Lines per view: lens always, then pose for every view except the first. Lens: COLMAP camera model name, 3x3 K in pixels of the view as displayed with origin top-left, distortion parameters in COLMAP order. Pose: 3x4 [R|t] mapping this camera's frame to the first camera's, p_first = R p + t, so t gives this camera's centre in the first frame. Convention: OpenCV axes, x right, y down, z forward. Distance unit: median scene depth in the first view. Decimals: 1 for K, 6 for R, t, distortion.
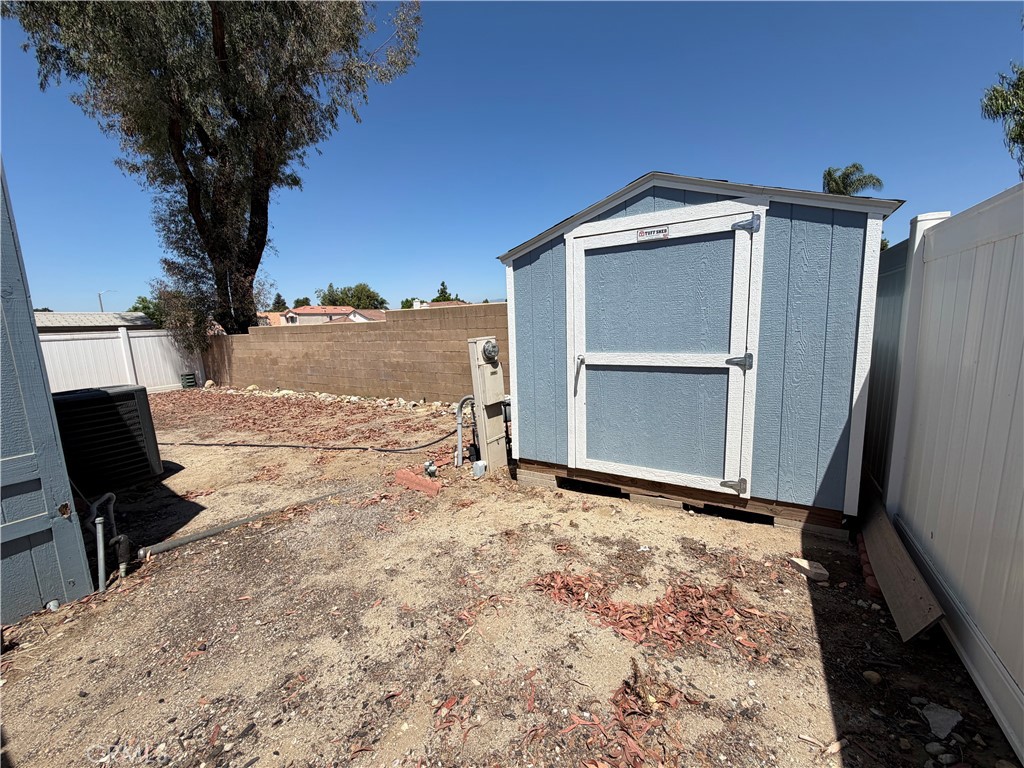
lens RADIAL K [[405.3, 0, 509.6], [0, 405.3, 383.4], [0, 0, 1]] dist [-0.000394, -0.000662]
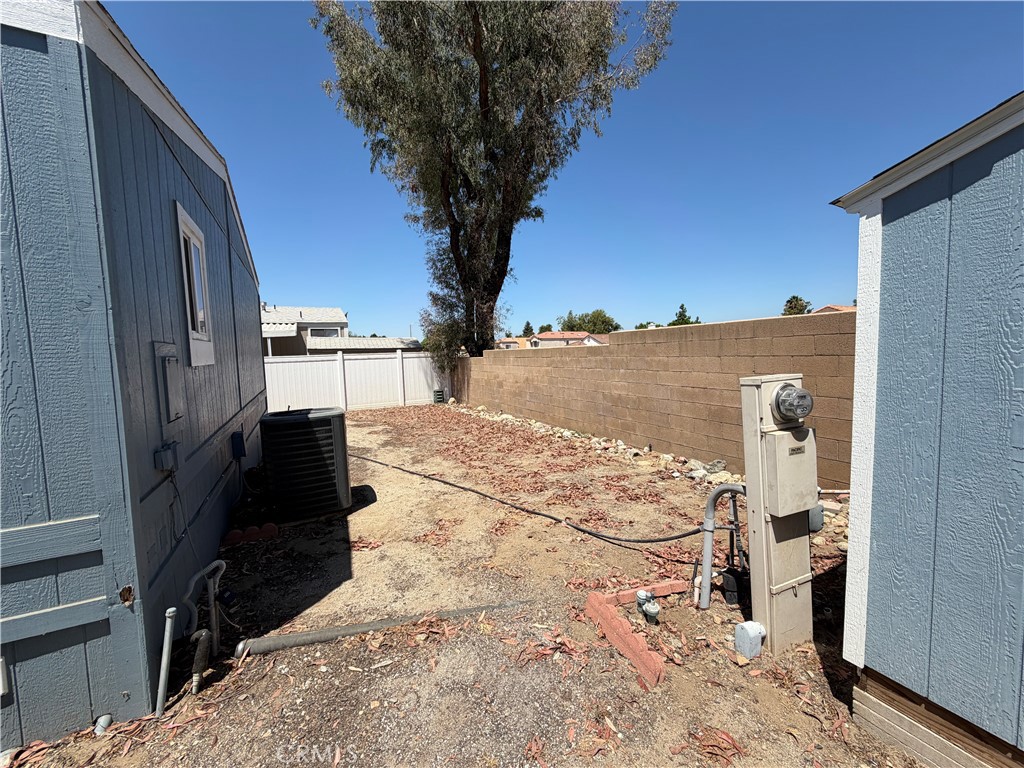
lens RADIAL K [[405.3, 0, 508.9], [0, 405.3, 383.3], [0, 0, 1]] dist [-0.000394, -0.000662]
pose [[0.848360, 0.052050, -0.526856, -0.065797], [-0.083507, 0.995854, -0.036082, -0.049063], [0.522793, 0.074607, 0.849189, 0.334007]]
